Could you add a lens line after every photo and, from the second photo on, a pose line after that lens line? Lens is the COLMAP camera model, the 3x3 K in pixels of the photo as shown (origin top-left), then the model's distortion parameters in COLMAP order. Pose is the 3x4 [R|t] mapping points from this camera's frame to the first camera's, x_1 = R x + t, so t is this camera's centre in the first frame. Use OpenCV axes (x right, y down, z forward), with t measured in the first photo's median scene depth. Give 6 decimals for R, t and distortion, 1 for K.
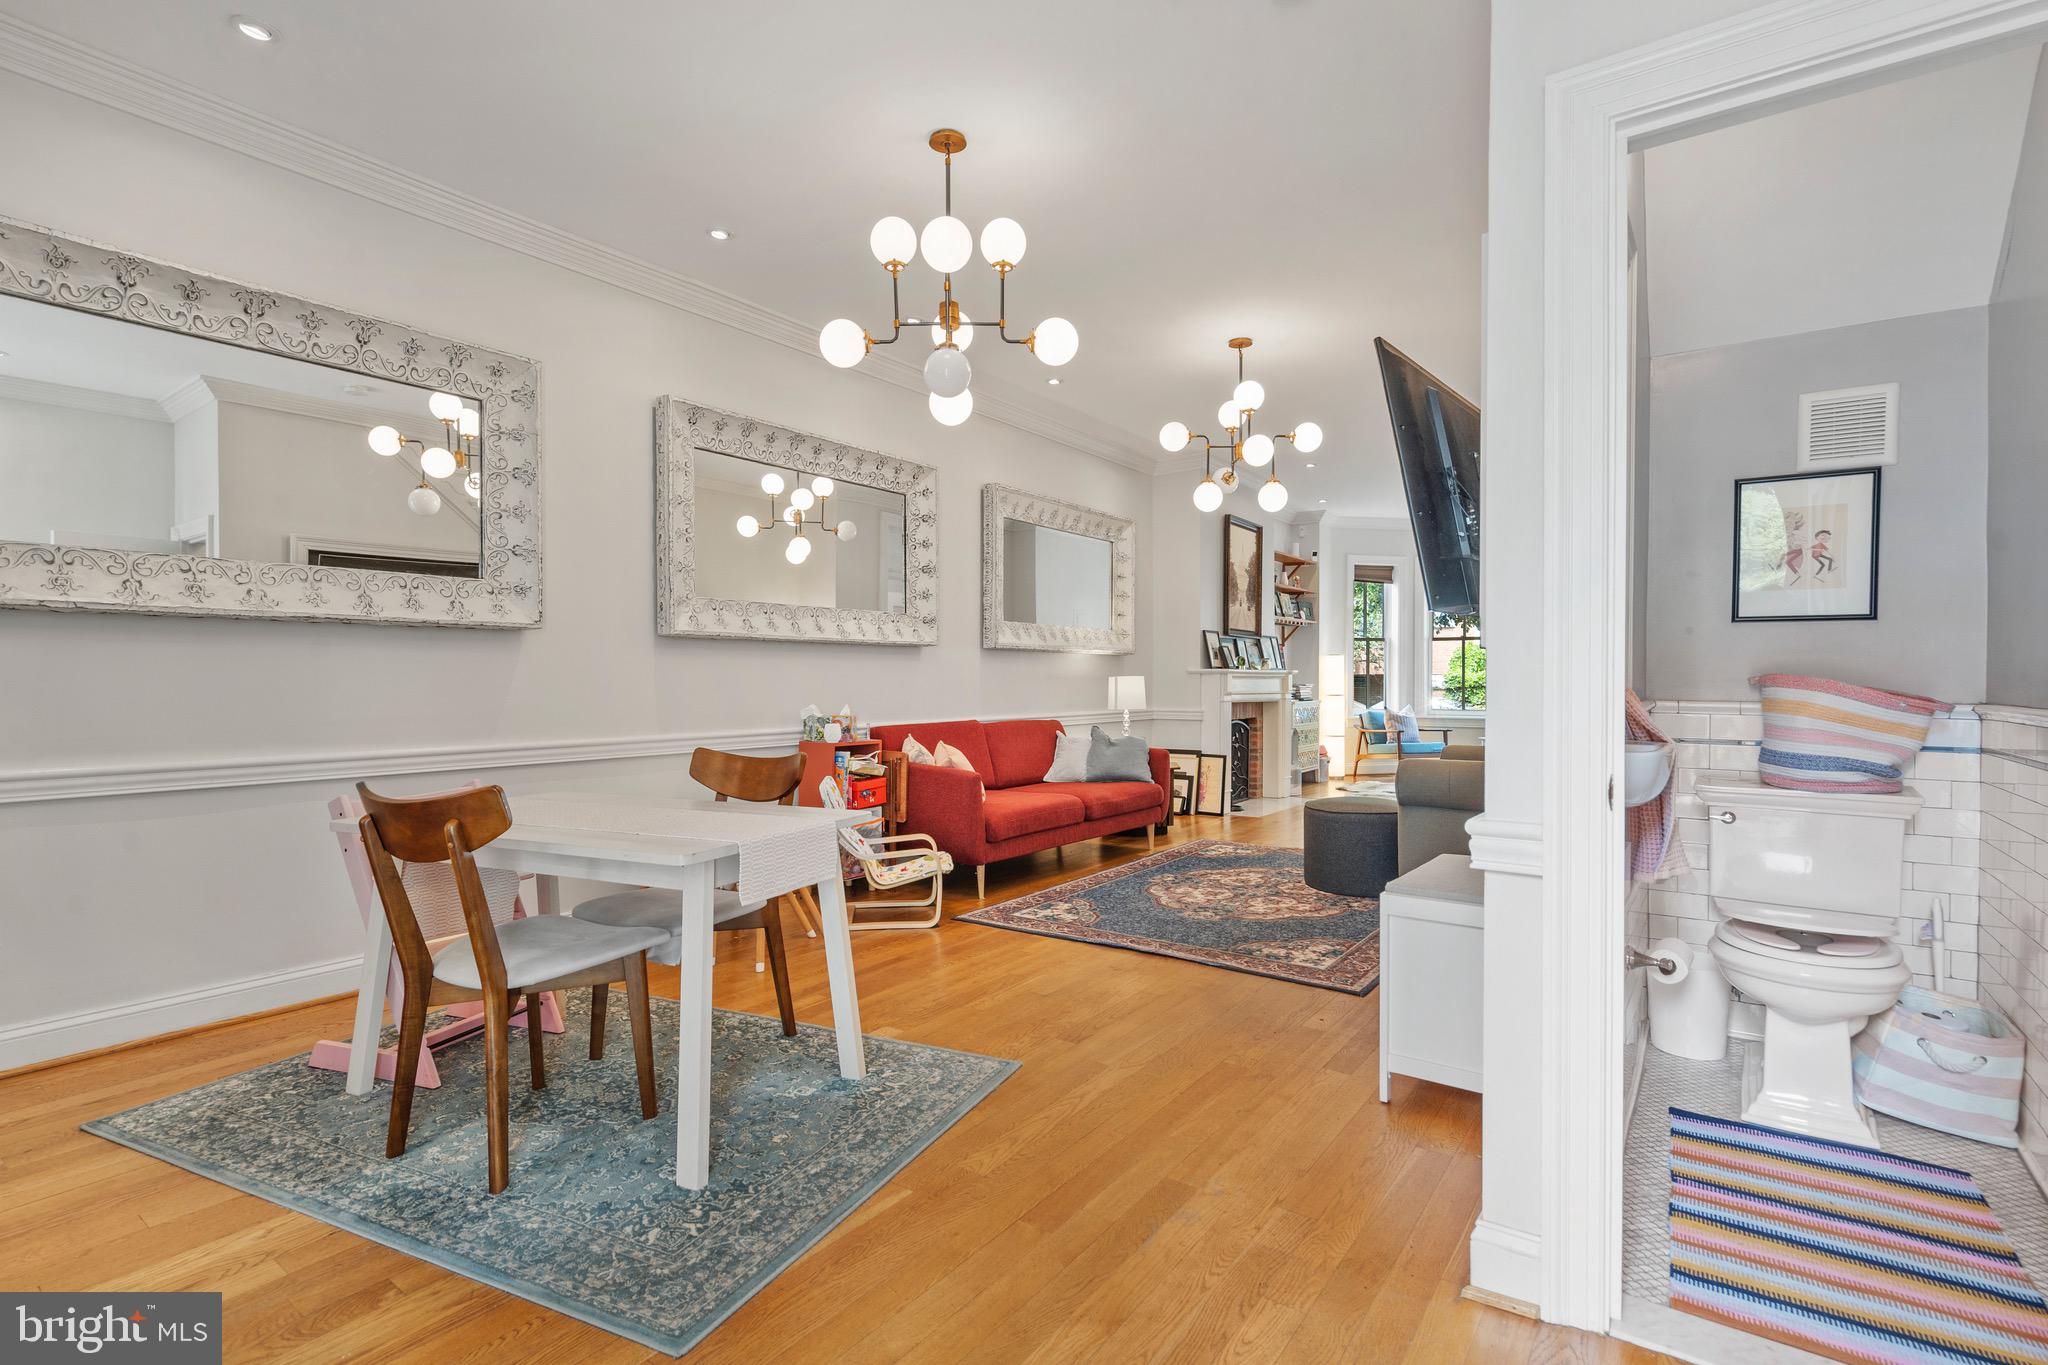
lens RADIAL K [[946.5, 0, 1034.9], [0, 946.5, 692.9], [0, 0, 1]] dist [0.002085, 0.001156]
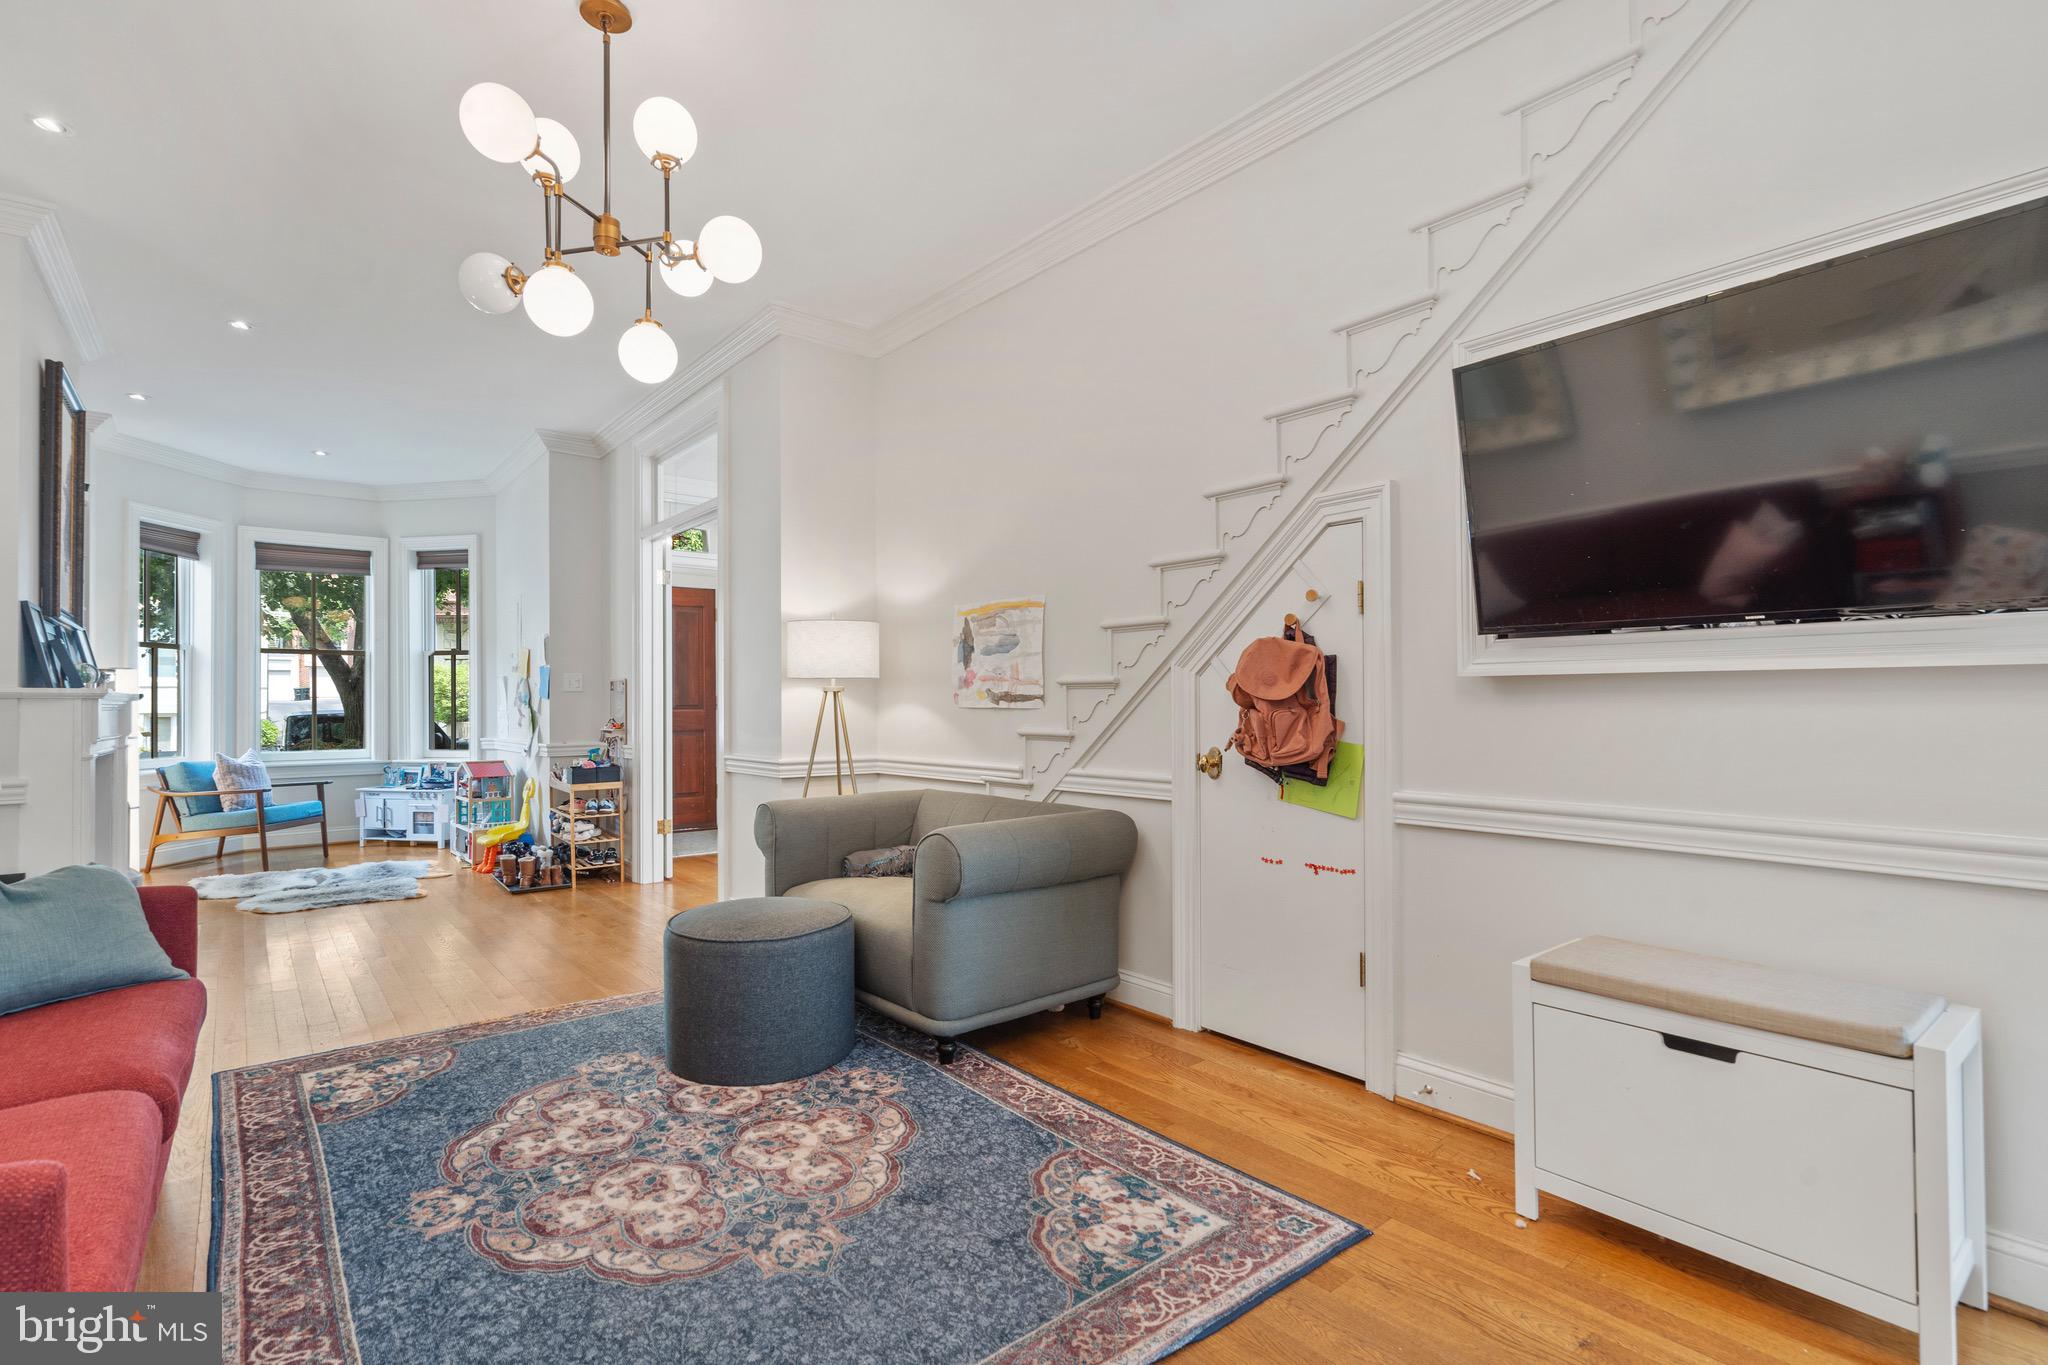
lens RADIAL K [[946.5, 0, 1002.3], [0, 946.5, 689.5], [0, 0, 1]] dist [0.002085, 0.001156]
pose [[0.274538, 0.012369, 0.961497, -0.117780], [0.020972, 0.999602, -0.018847, -0.006348], [-0.961347, 0.025338, 0.274170, 0.419345]]
